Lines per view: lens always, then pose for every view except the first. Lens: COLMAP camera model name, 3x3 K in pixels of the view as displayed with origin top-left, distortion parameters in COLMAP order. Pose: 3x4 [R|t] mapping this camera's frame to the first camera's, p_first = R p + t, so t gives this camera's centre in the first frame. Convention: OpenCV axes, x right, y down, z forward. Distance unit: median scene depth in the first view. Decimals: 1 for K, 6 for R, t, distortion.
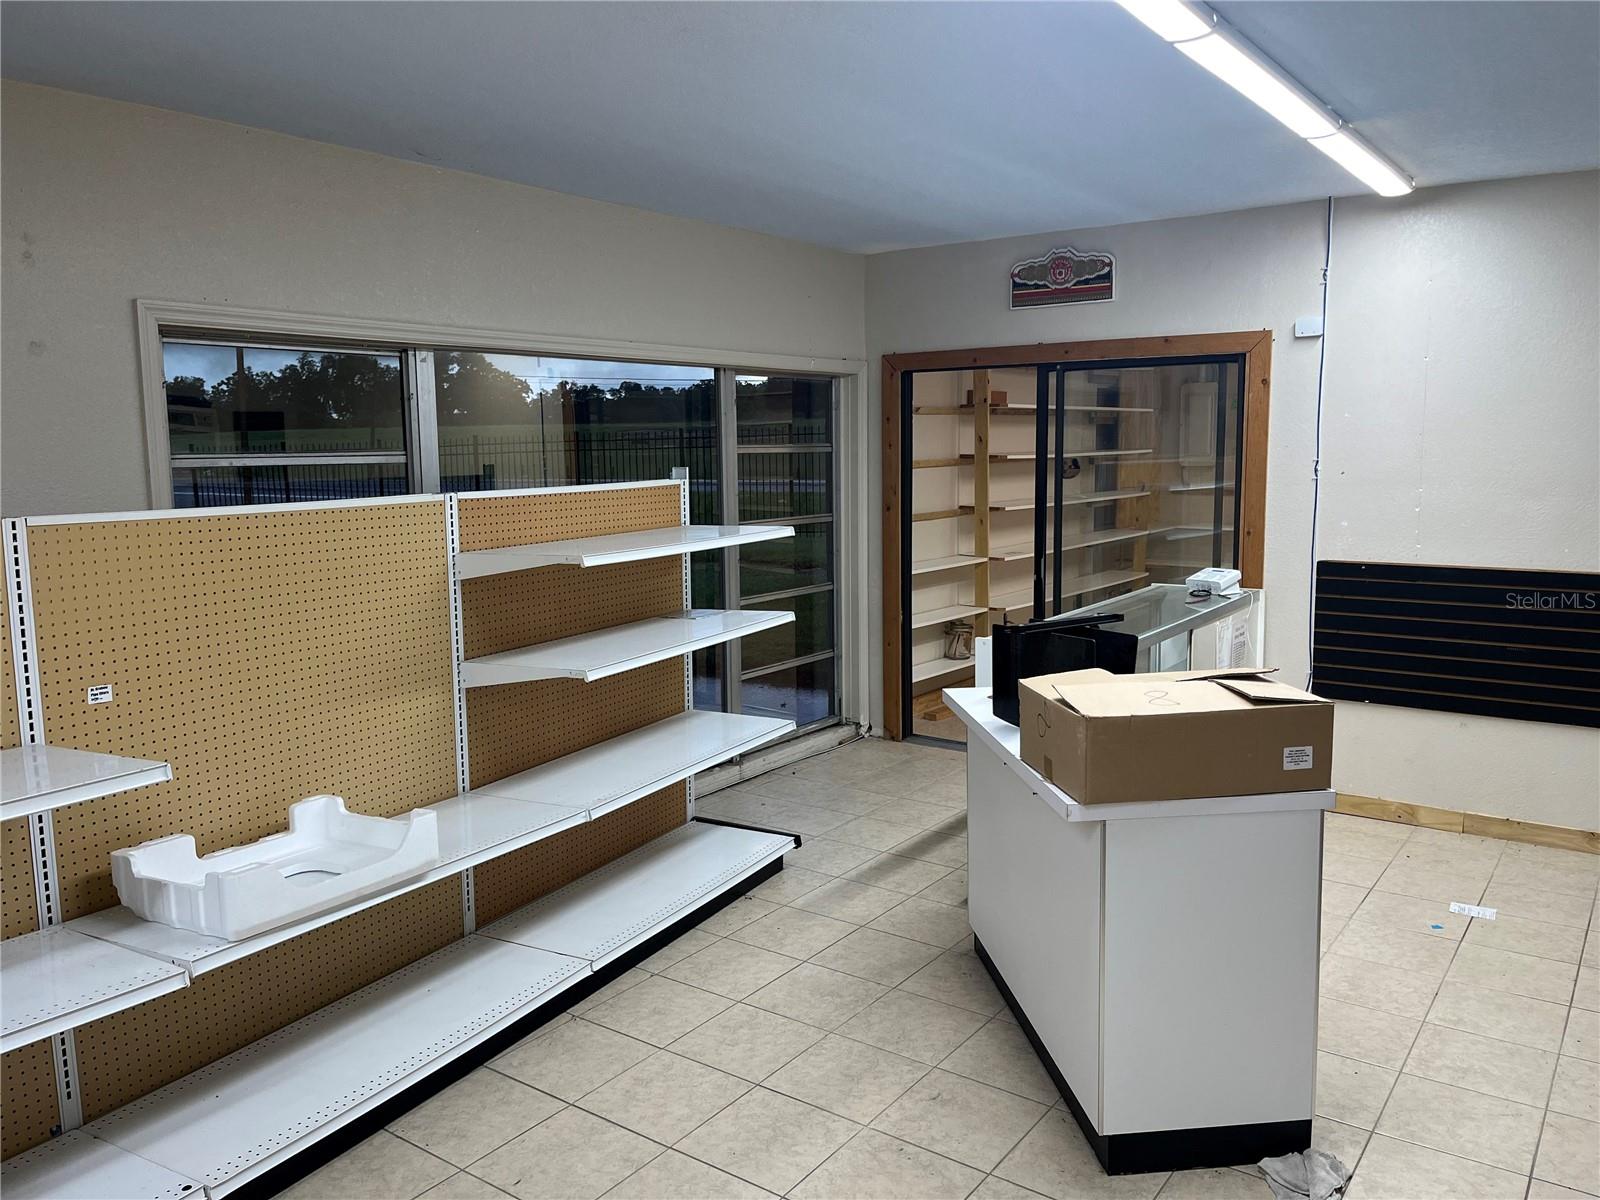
lens RADIAL K [[1199.9, 0, 802.1], [0, 1199.9, 583.2], [0, 0, 1]] dist [0.066969, -0.093814]
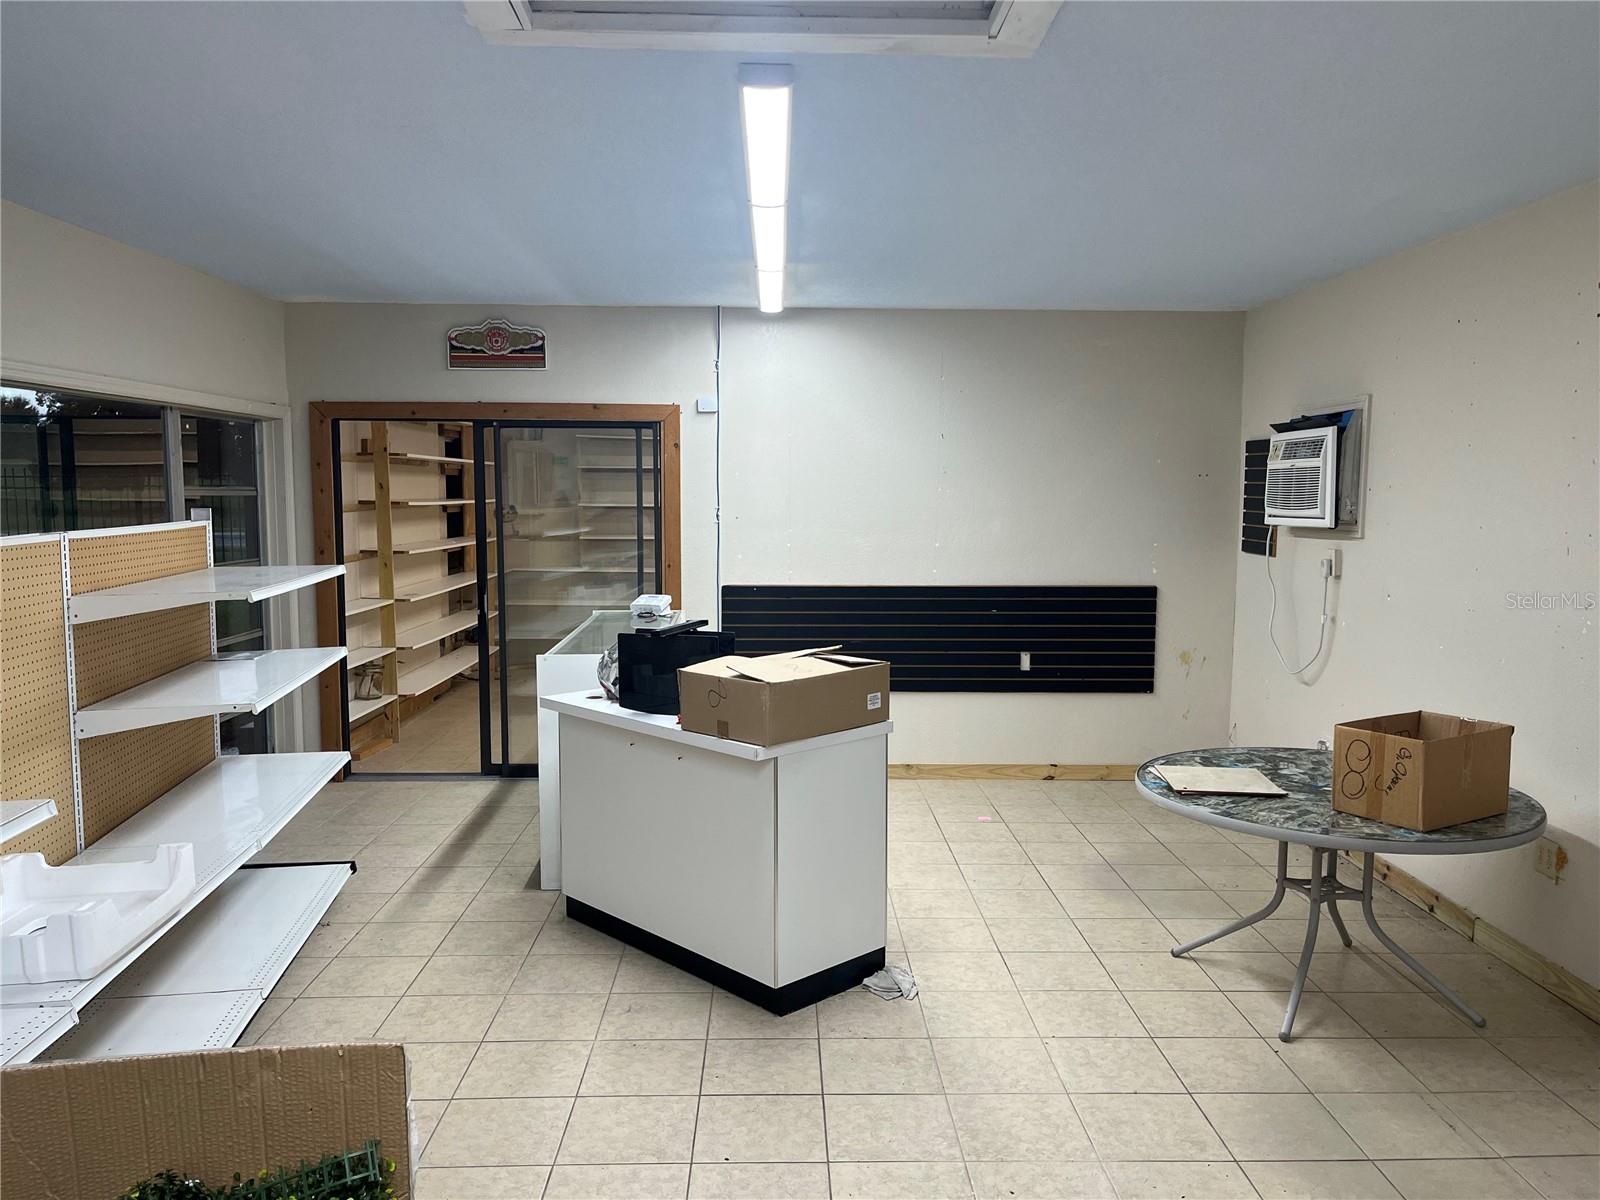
lens RADIAL K [[1199.9, 0, 792.0], [0, 1199.9, 599.8], [0, 0, 1]] dist [0.066969, -0.093814]
pose [[0.801019, -0.040726, 0.597252, -0.278104], [0.058286, 0.998249, -0.010103, 0.014176], [-0.595795, 0.042904, 0.801990, -0.068788]]
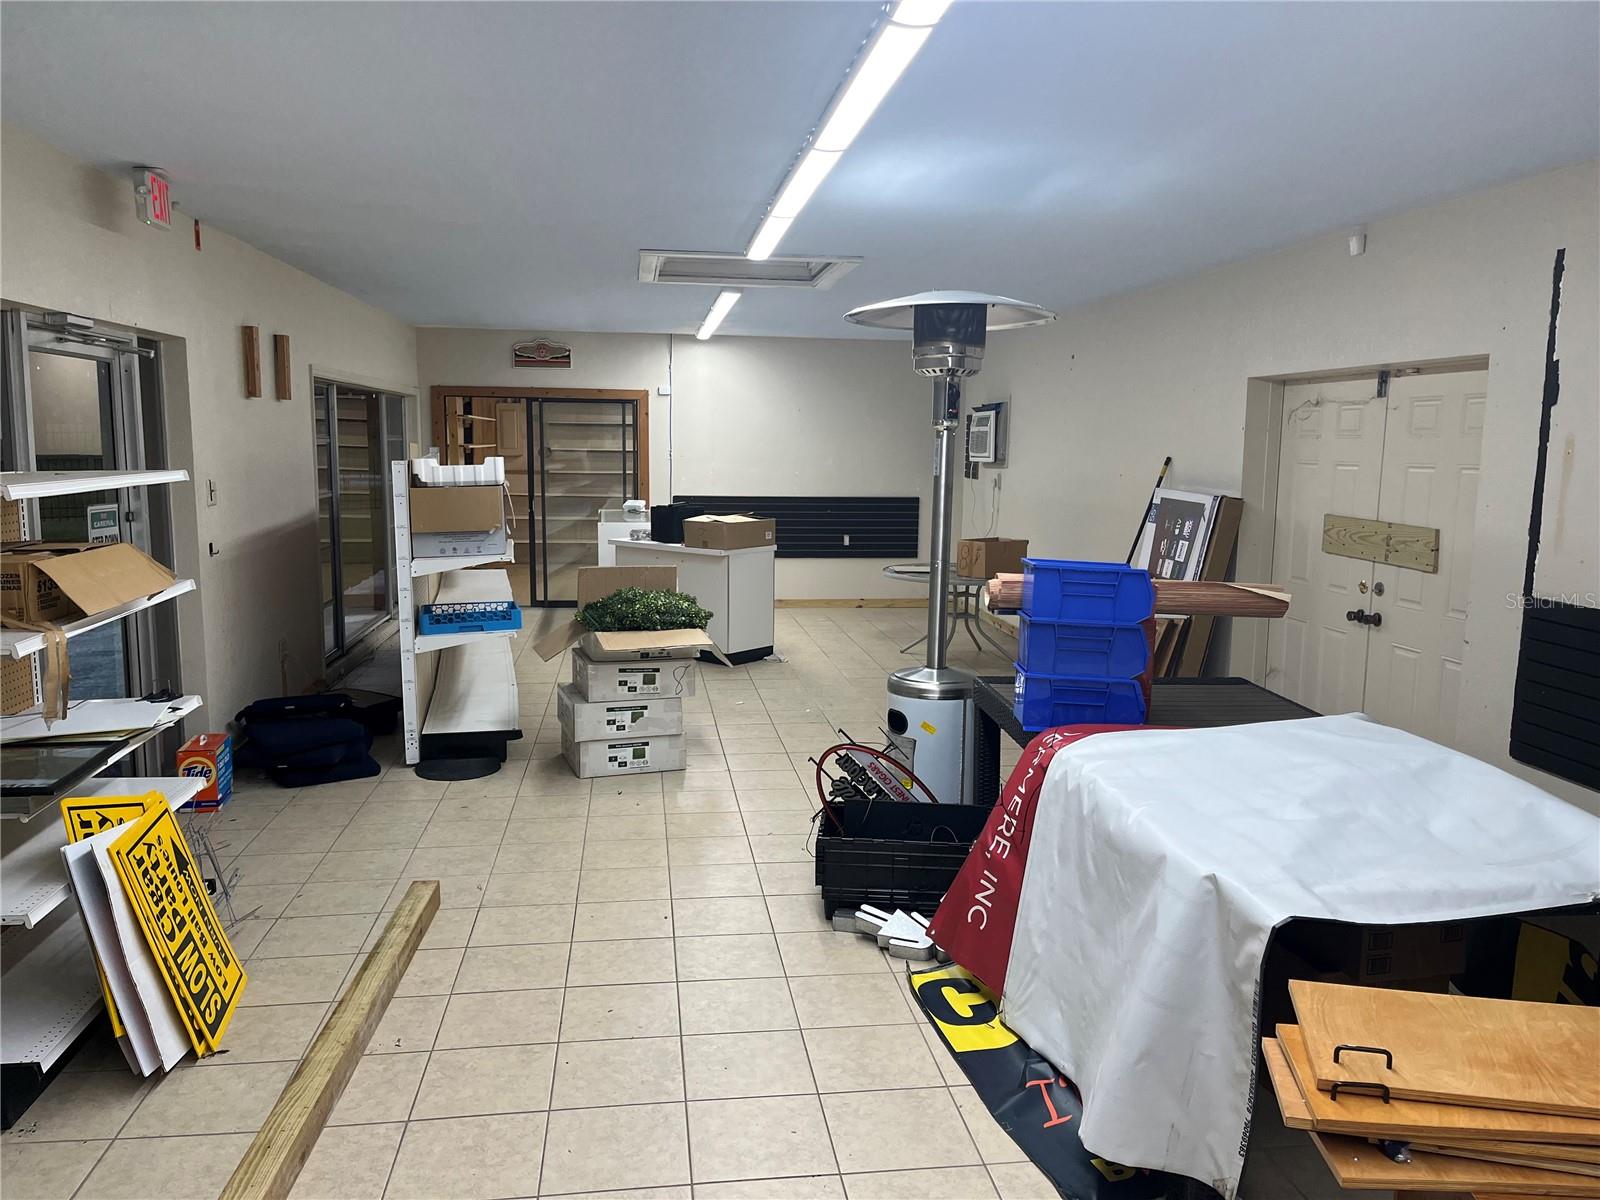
lens RADIAL K [[1199.9, 0, 749.2], [0, 1199.9, 618.3], [0, 0, 1]] dist [0.066969, -0.093814]
pose [[0.749549, -0.079190, 0.657195, -0.942023], [0.059028, 0.996859, 0.052796, 0.098415], [-0.659312, -0.000780, 0.751869, -0.757693]]
